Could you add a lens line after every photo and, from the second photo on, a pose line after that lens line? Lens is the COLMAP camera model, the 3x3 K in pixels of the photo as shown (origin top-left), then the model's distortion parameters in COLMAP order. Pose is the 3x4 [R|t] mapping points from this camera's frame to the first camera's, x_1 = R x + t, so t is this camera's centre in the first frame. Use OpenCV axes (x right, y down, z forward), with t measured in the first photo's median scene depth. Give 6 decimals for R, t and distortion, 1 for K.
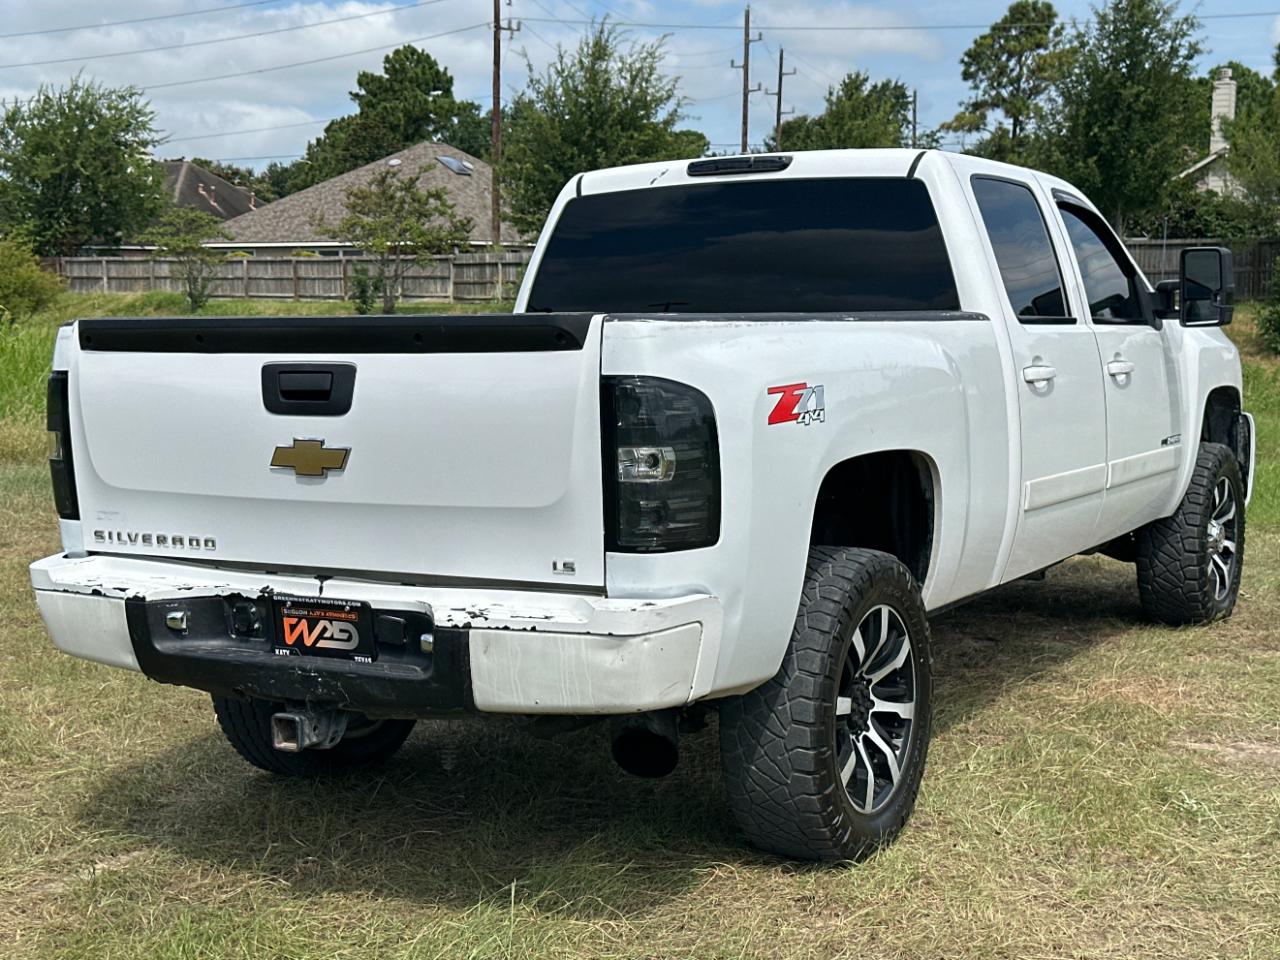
lens RADIAL K [[1778.0, 0, 666.0], [0, 1778.0, 481.4], [0, 0, 1]] dist [0.112976, 0.031388]
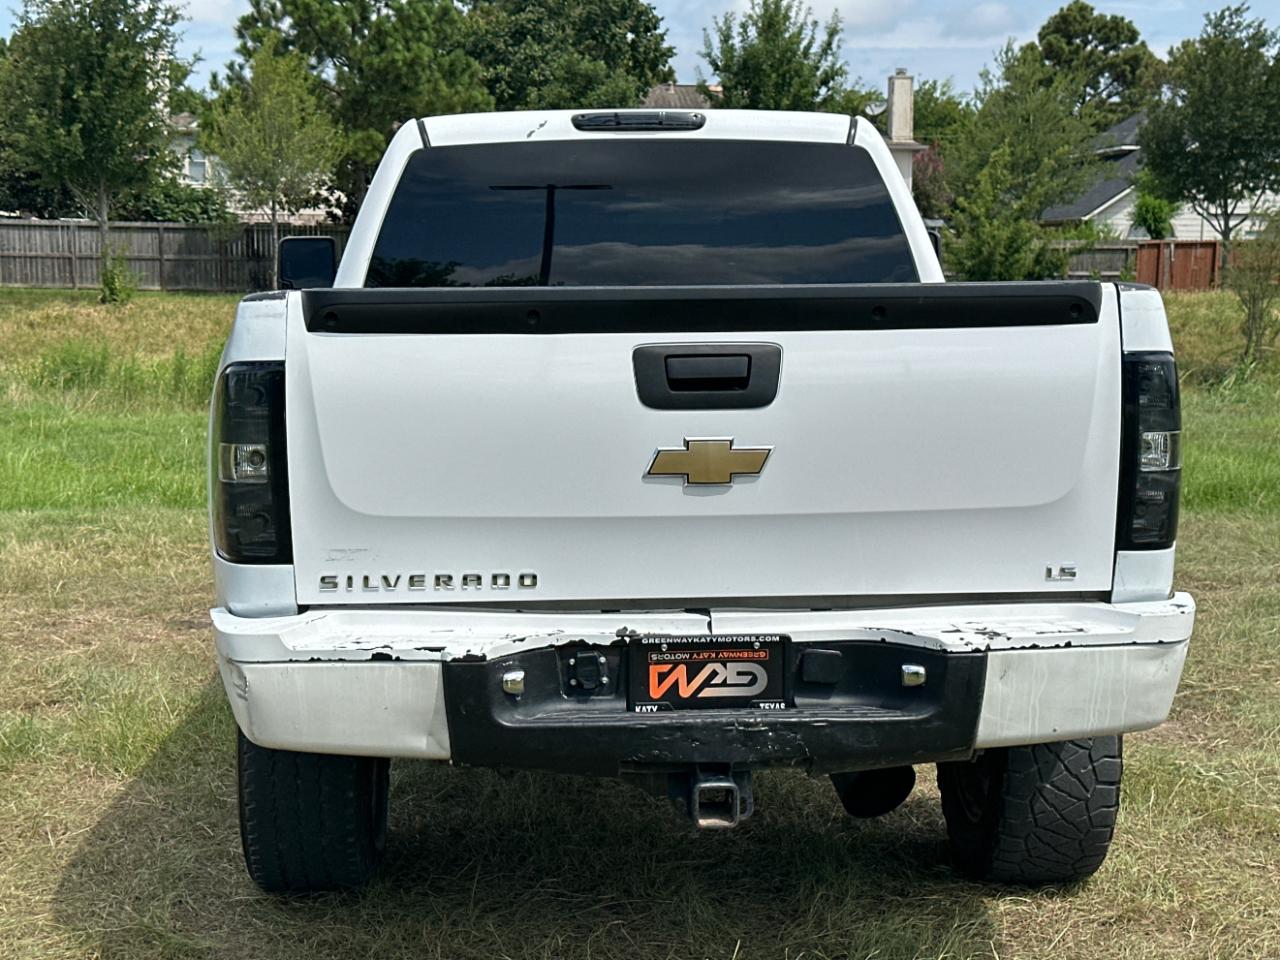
lens RADIAL K [[1975.2, 0, 640.0], [0, 1975.2, 480.0], [0, 0, 1]] dist [0.139039, 0.093816]
pose [[0.846434, -0.044063, 0.530668, -0.683515], [0.047025, 0.998862, 0.007932, -0.013452], [-0.530413, 0.018241, 0.847543, 0.255516]]
